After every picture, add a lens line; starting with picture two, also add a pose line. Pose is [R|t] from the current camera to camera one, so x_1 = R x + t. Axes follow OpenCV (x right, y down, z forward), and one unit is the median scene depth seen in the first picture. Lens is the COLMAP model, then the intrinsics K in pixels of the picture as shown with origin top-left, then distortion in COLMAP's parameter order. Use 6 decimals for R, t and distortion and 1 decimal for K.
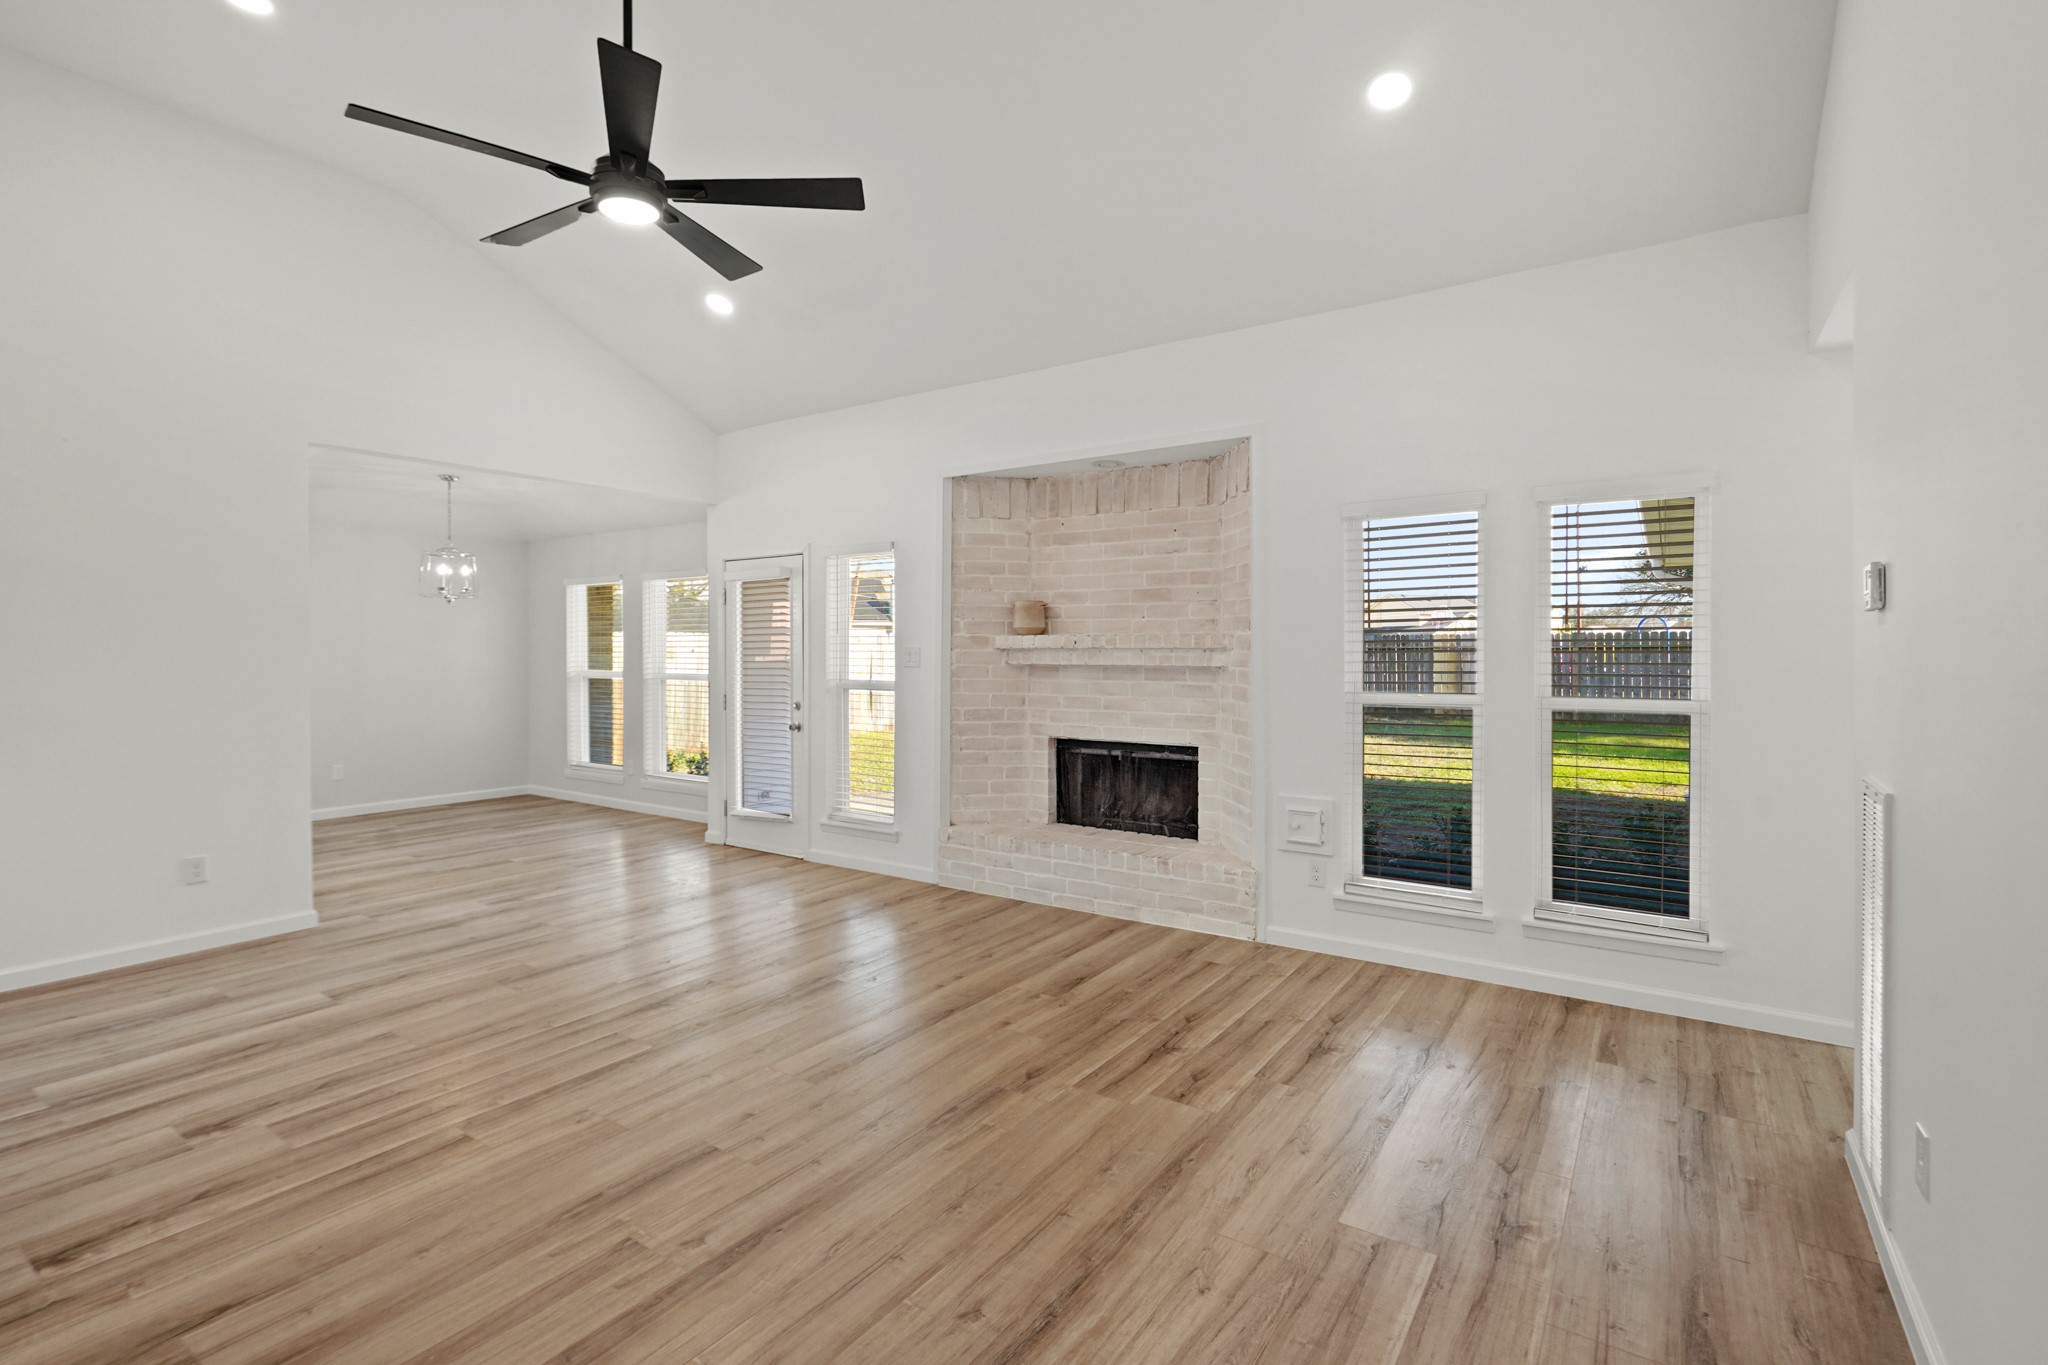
lens RADIAL K [[950.0, 0, 1024.0], [0, 950.0, 682.5], [0, 0, 1]] dist [0.001153, 0.000246]
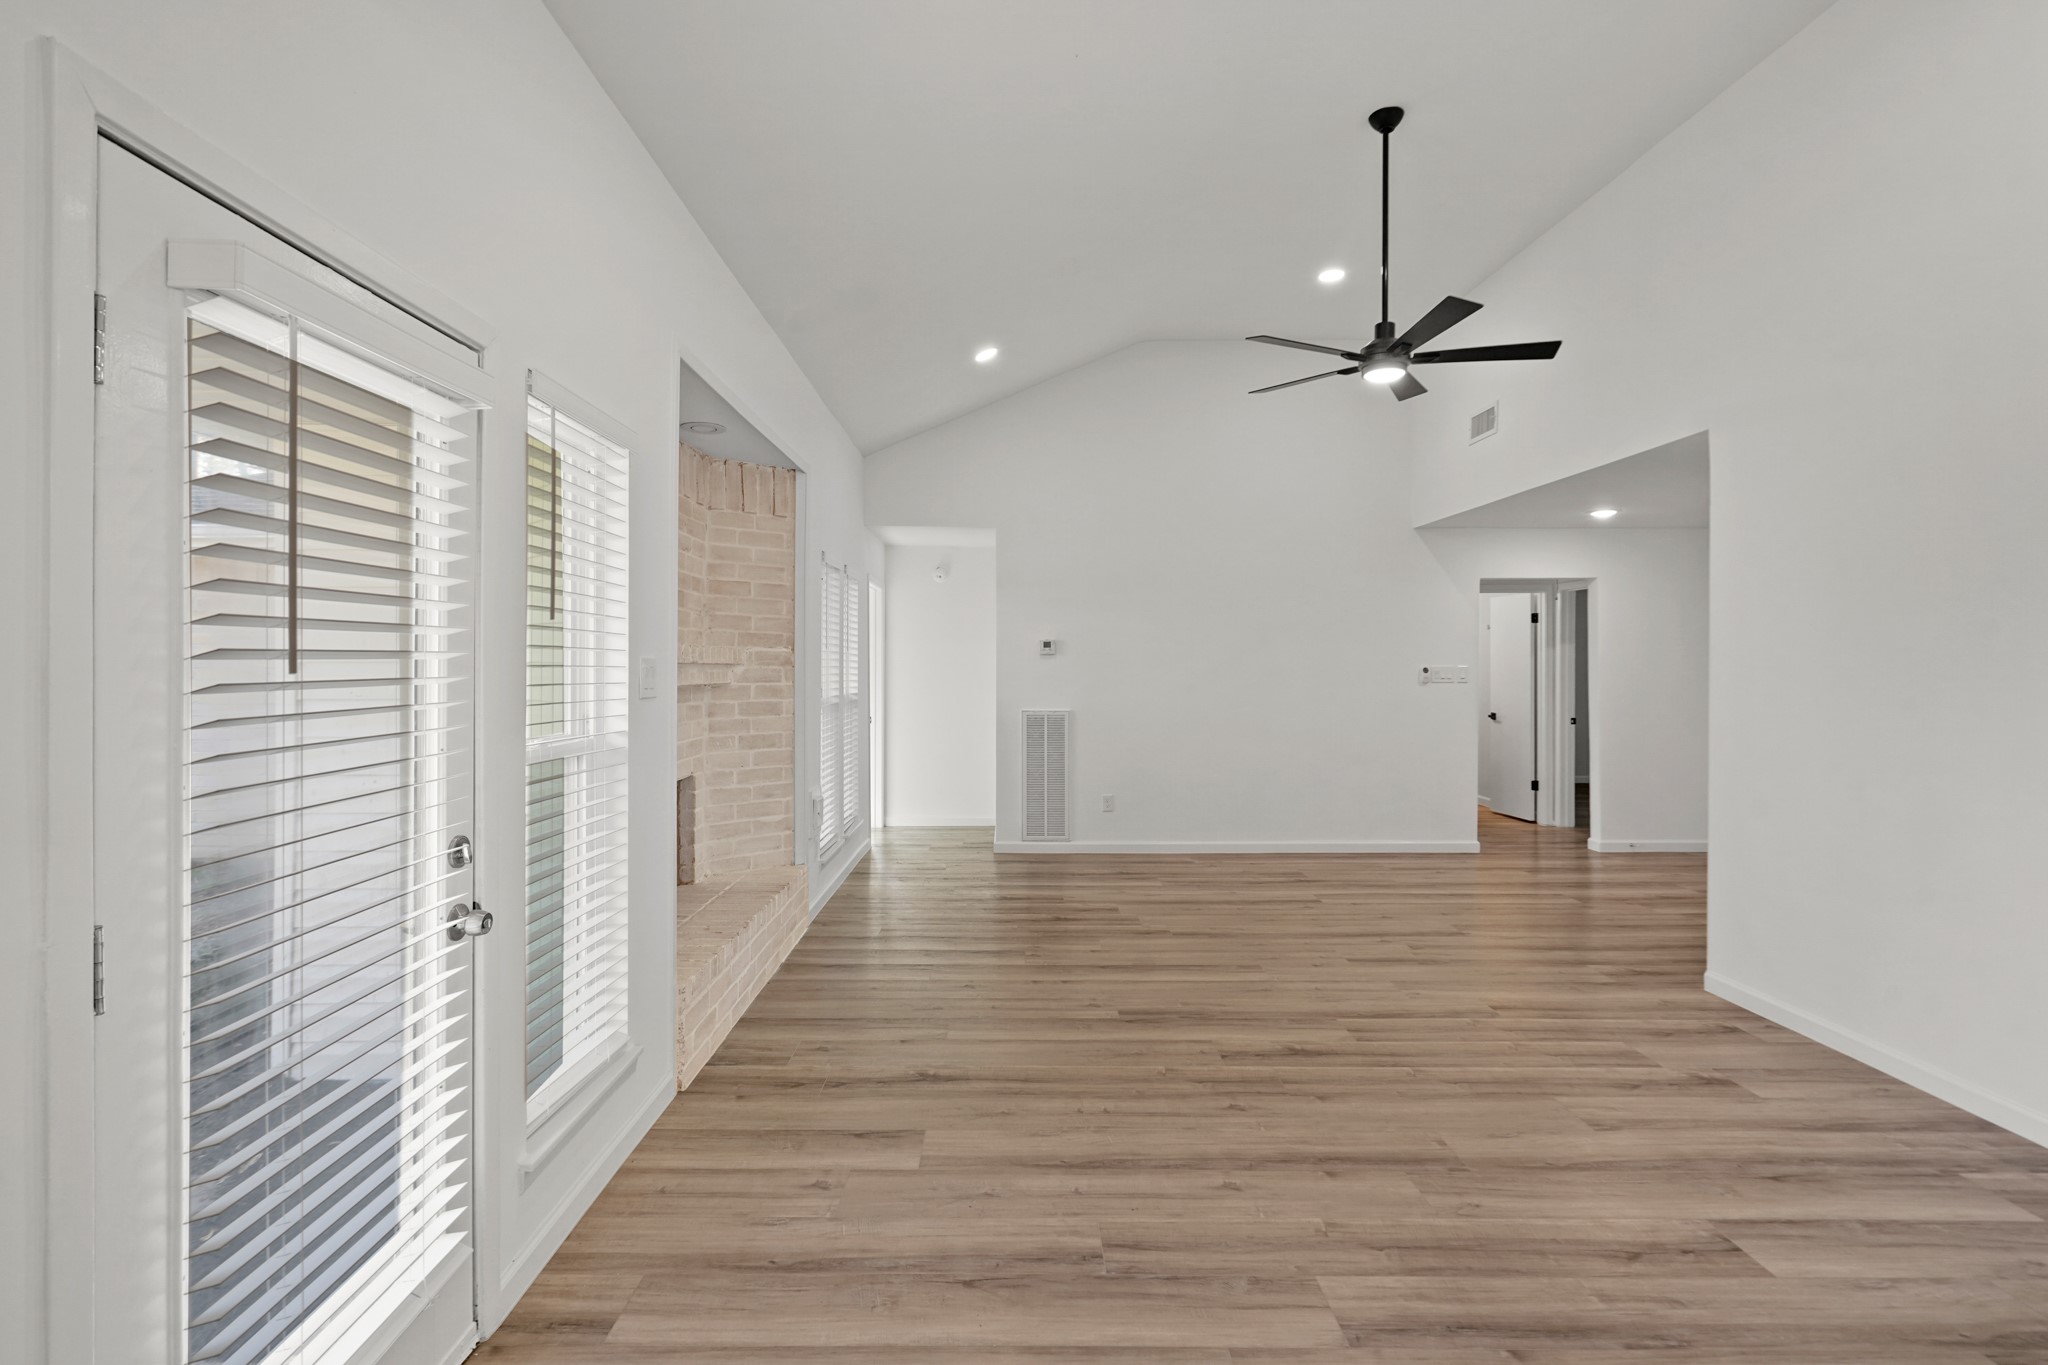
lens RADIAL K [[950.0, 0, 1024.0], [0, 950.0, 682.5], [0, 0, 1]] dist [0.001153, 0.000246]
pose [[-0.575761, -0.008676, 0.817572, -1.204707], [0.026112, 0.999239, 0.028993, -0.057546], [-0.817201, 0.038041, -0.575096, 2.133489]]
